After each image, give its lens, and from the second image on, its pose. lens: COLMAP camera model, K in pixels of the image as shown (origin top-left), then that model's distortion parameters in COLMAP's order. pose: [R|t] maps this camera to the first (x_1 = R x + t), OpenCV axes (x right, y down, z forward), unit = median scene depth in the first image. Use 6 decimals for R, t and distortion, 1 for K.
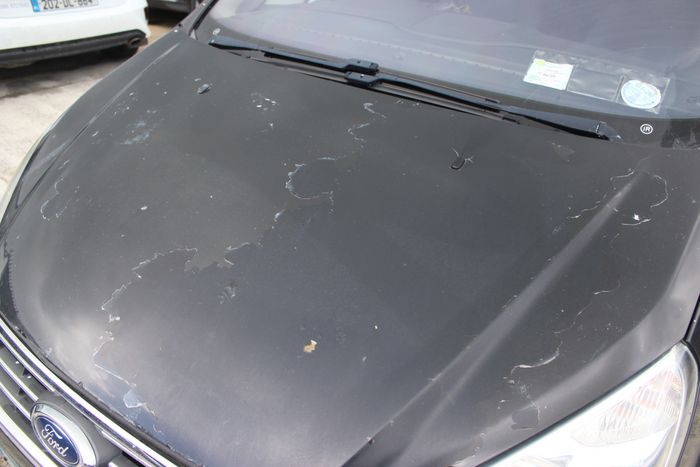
lens RADIAL K [[573.8, 0, 350.0], [0, 573.8, 233.5], [0, 0, 1]] dist [-0.177542, 0.165270]
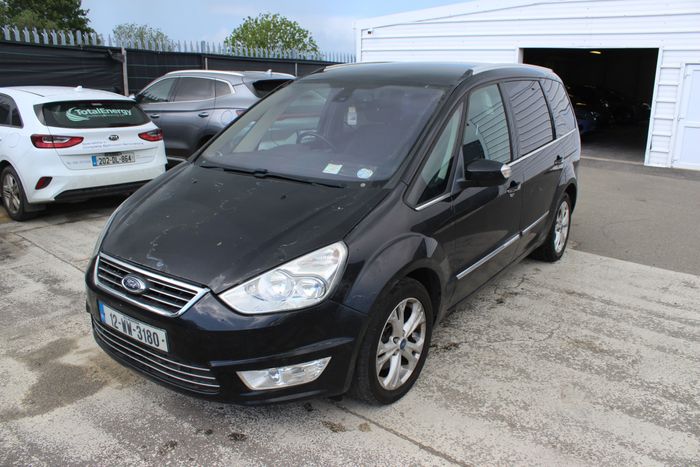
lens RADIAL K [[573.8, 0, 350.0], [0, 573.8, 233.5], [0, 0, 1]] dist [-0.177542, 0.165270]
pose [[0.999856, -0.013786, -0.009926, 0.413709], [0.010444, 0.959696, -0.280846, 0.630761], [0.013398, 0.280701, 0.959702, -1.214305]]
